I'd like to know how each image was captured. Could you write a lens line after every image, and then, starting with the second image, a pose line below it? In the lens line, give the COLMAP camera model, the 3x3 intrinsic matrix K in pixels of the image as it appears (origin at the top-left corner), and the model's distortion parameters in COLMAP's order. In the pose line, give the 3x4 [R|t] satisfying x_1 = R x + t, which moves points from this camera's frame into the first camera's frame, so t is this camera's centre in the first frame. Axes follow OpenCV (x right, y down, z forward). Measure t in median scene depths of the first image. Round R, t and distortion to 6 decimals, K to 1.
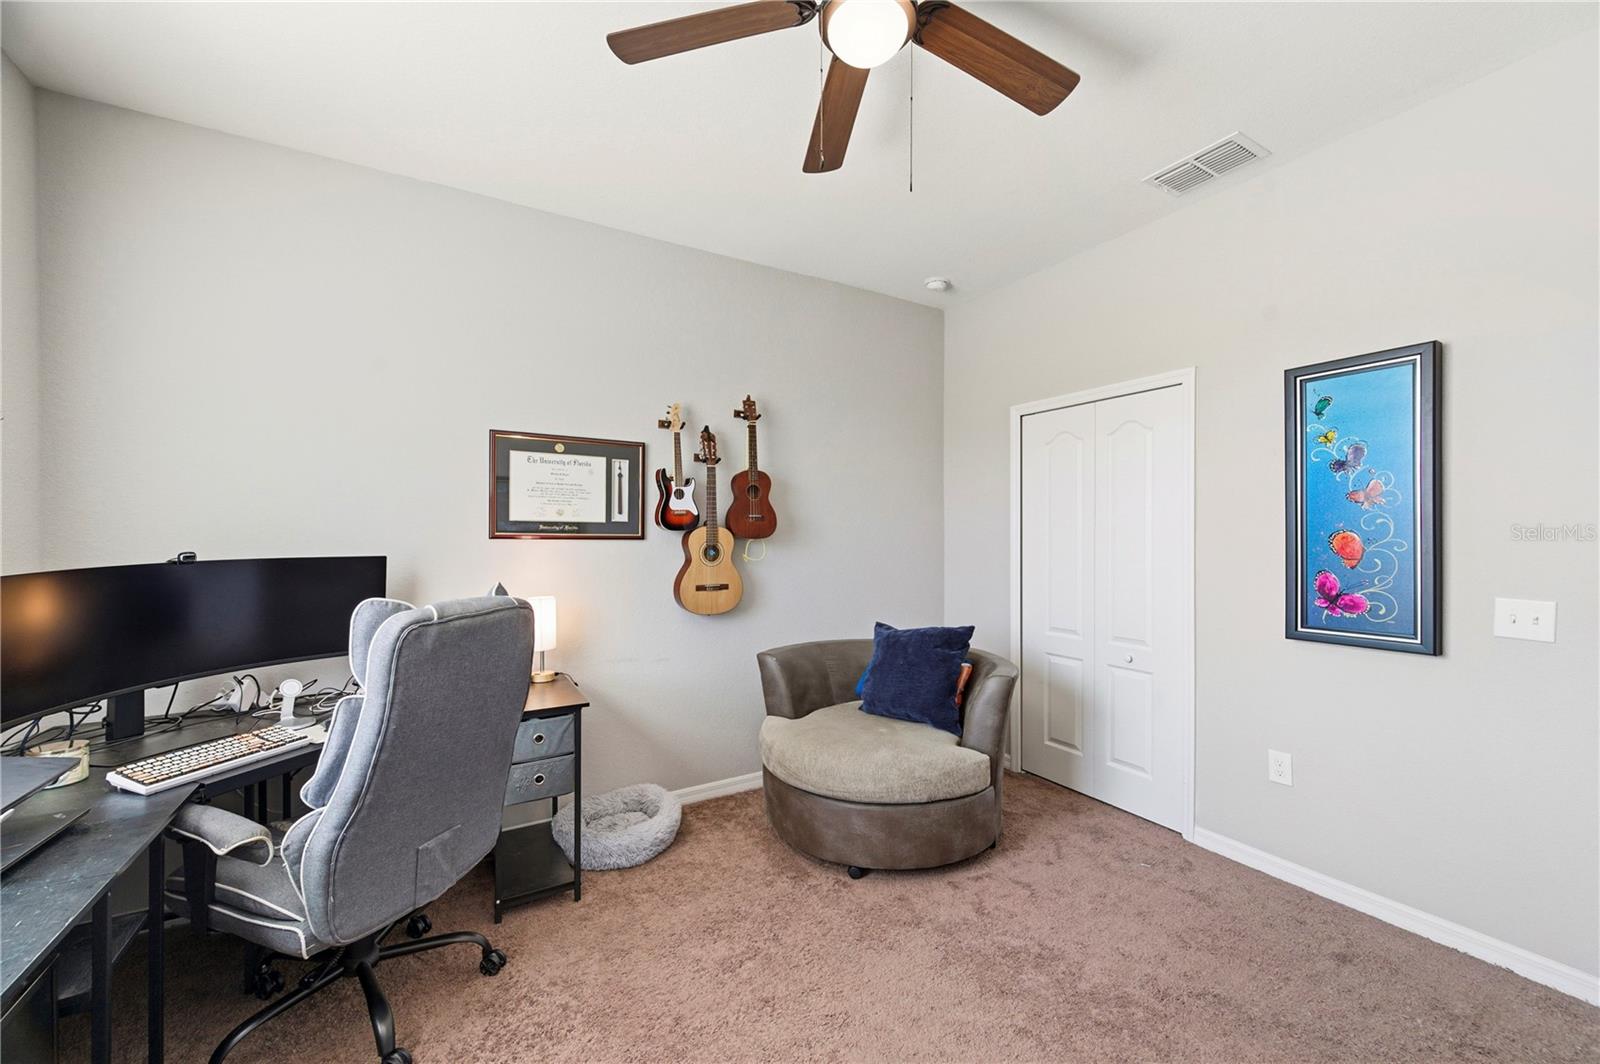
lens RADIAL K [[626.8, 0, 797.5], [0, 626.8, 533.8], [0, 0, 1]] dist [0.008475, -0.001413]
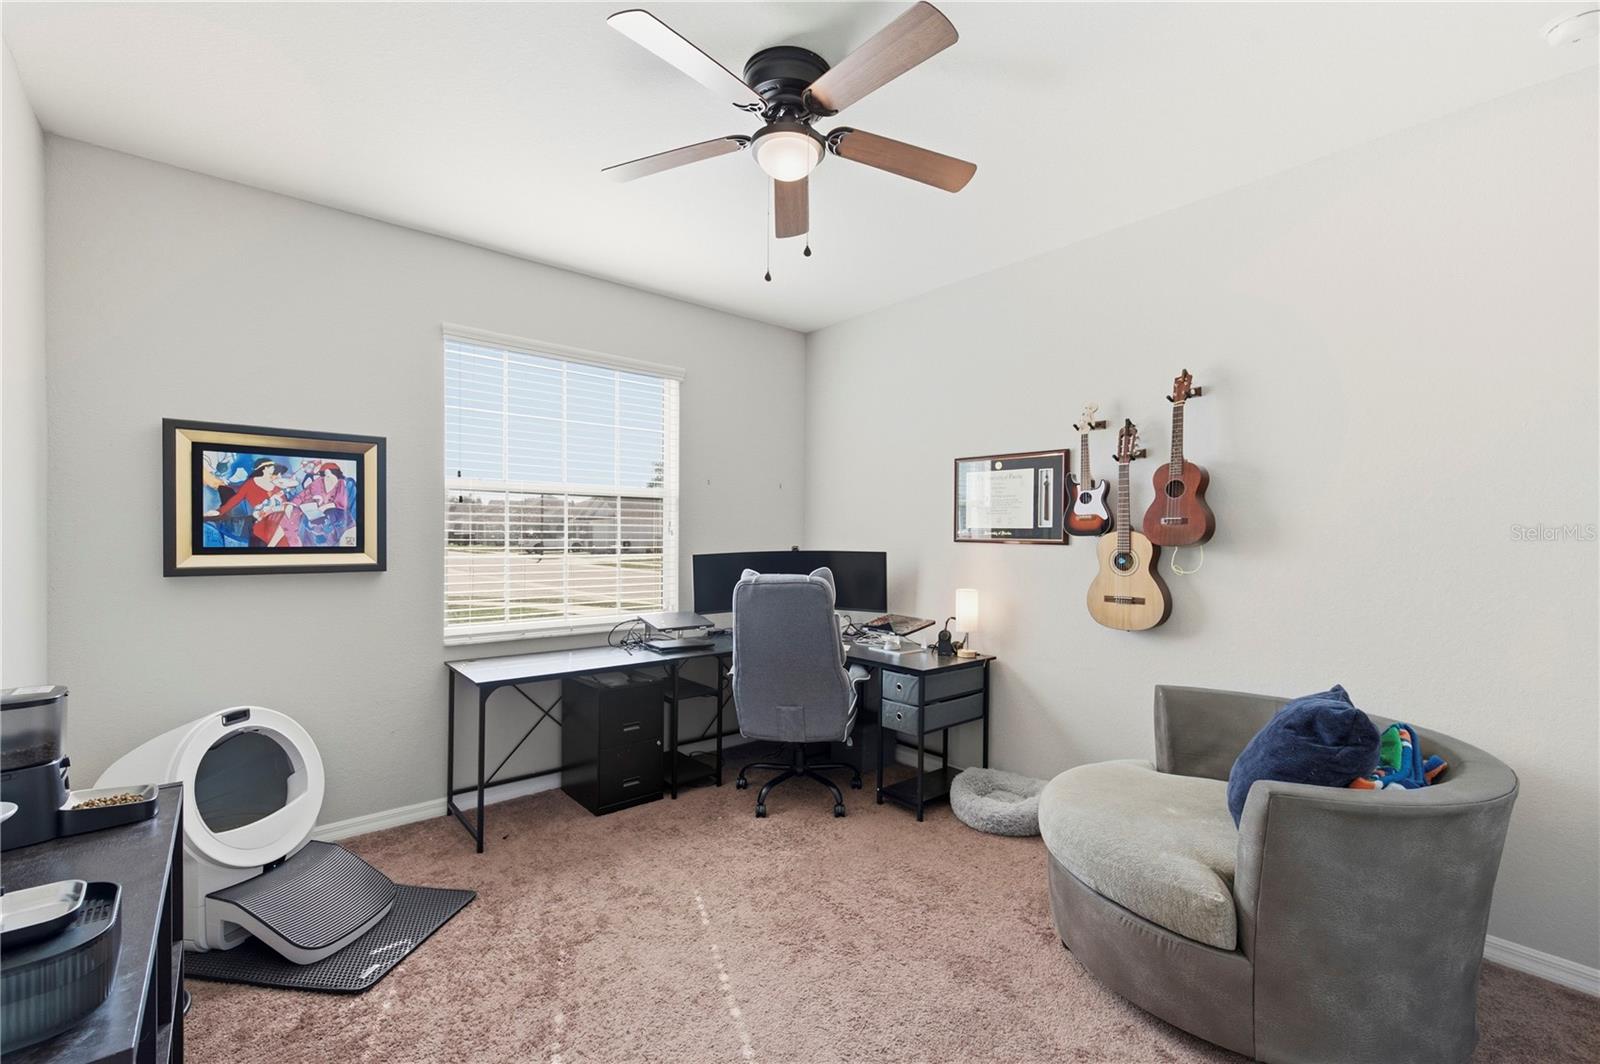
lens RADIAL K [[658.5, 0, 798.5], [0, 658.5, 534.5], [0, 0, 1]] dist [-0.000042, 0.000174]
pose [[0.191929, -0.001052, -0.981408, 0.714520], [-0.005940, 0.999980, -0.002233, -0.002690], [0.981391, 0.006258, 0.191918, 0.376269]]
